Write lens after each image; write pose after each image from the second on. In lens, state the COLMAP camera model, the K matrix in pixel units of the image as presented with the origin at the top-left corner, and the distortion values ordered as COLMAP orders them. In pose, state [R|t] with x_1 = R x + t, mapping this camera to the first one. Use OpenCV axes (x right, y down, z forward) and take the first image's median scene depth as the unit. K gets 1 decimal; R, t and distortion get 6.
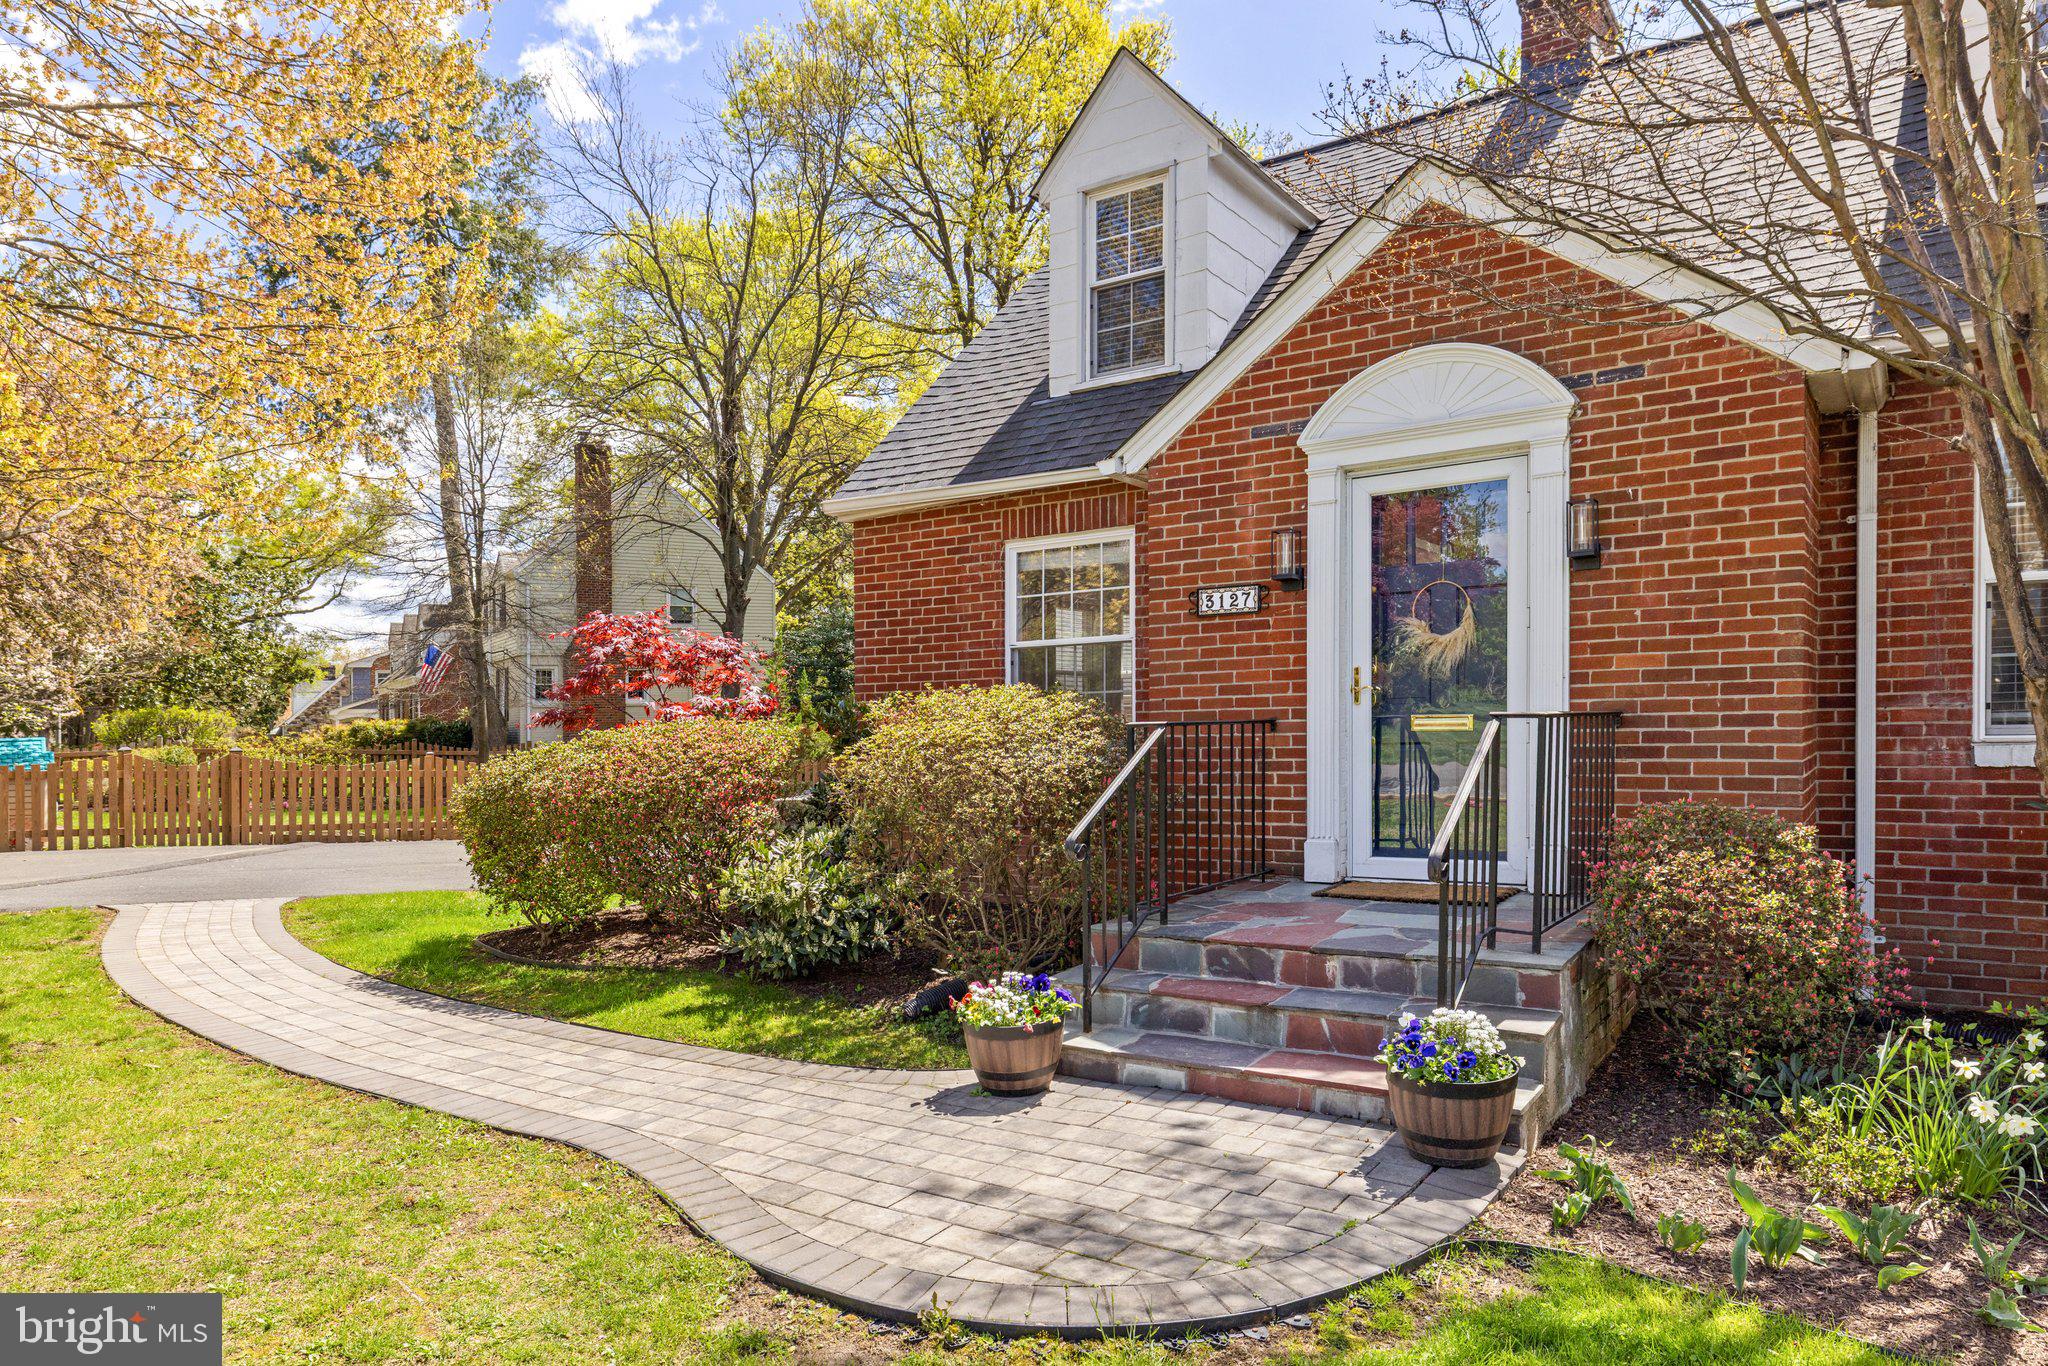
lens RADIAL K [[1320.9, 0, 982.7], [0, 1320.9, 755.5], [0, 0, 1]] dist [0.003399, 0.000438]
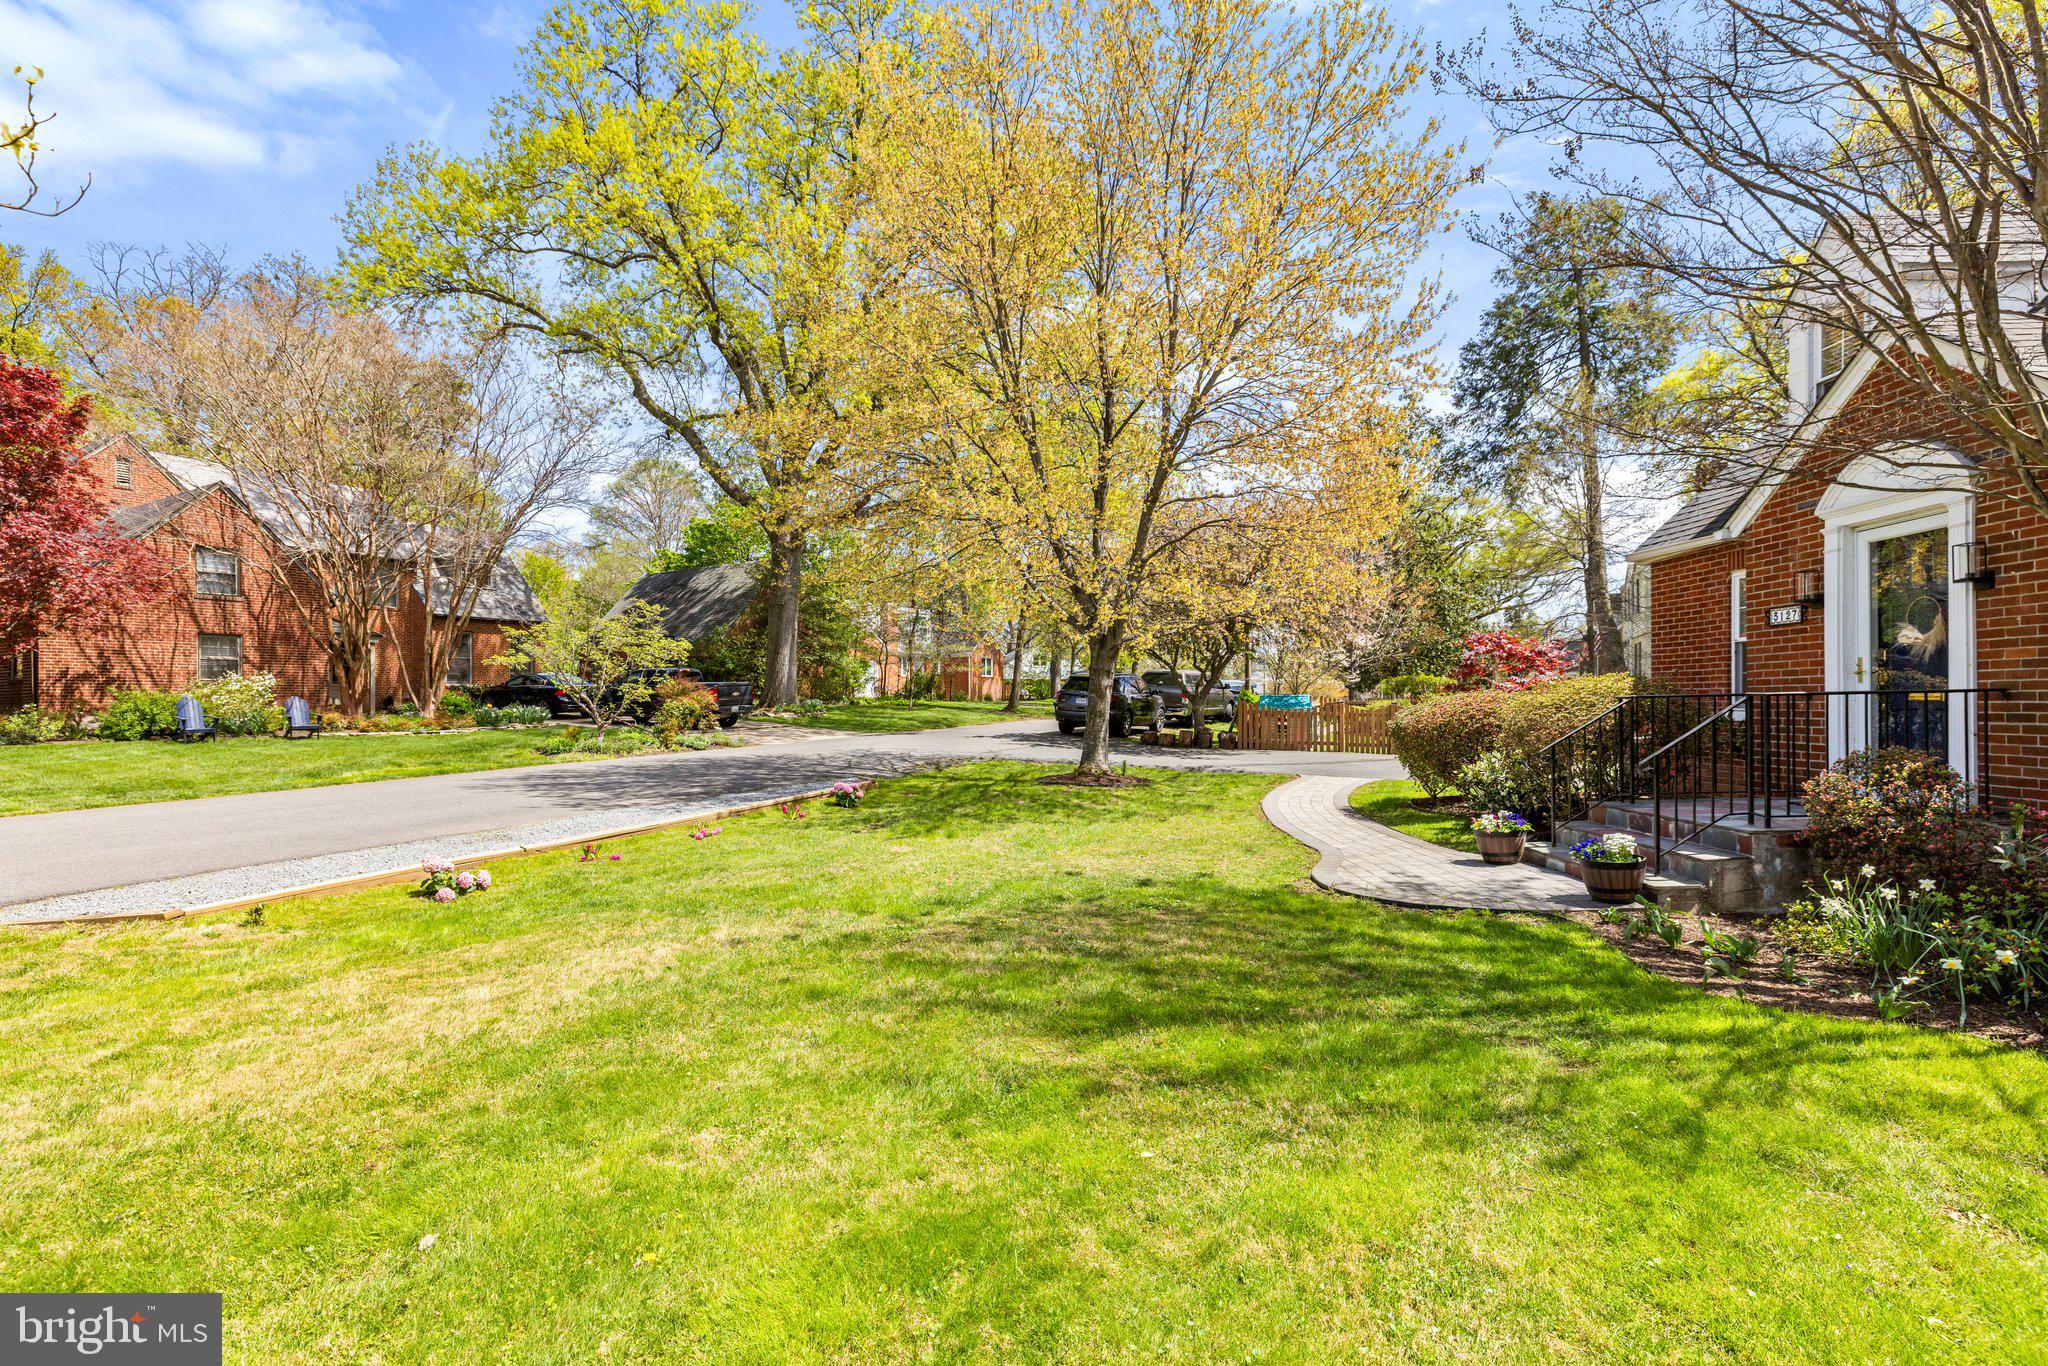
lens RADIAL K [[998.9, 0, 1024.0], [0, 998.9, 683.0], [0, 0, 1]] dist [-0.000366, -0.000094]
pose [[0.541101, -0.006242, -0.840934, 0.758735], [-0.012199, 0.999809, -0.015271, -0.009858], [0.840869, 0.018522, 0.540922, -0.427732]]
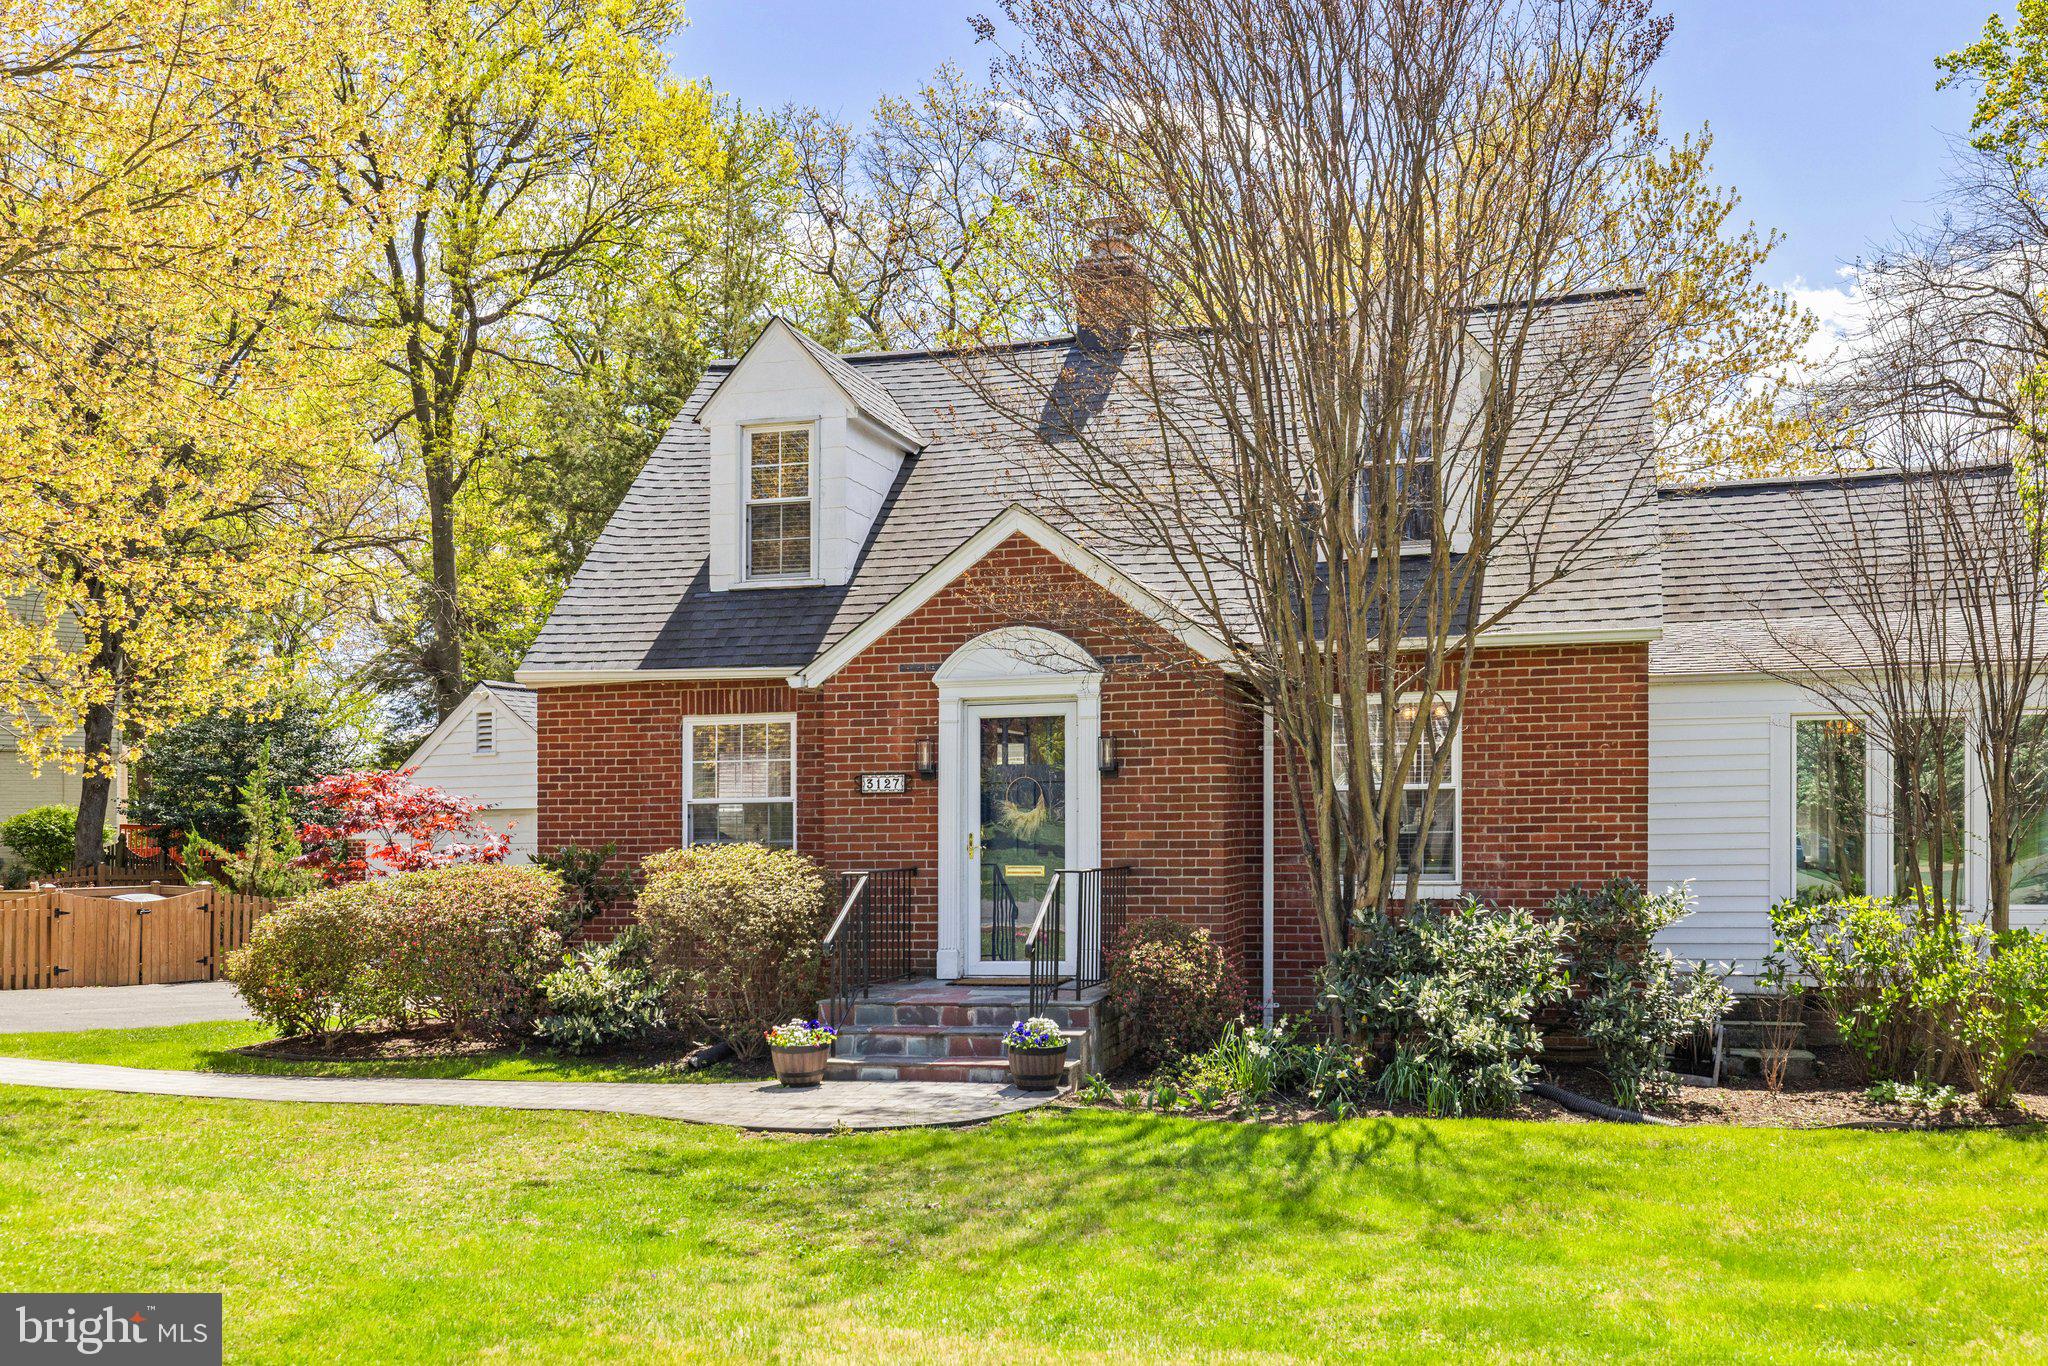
lens RADIAL K [[2035.3, 0, 1025.5], [0, 2035.3, 726.2], [0, 0, 1]] dist [-0.005665, 0.043020]
pose [[0.938744, 0.027944, 0.343481, -0.469332], [-0.000326, 0.996779, -0.080202, -0.003349], [-0.344616, 0.075177, 0.935729, -1.224972]]
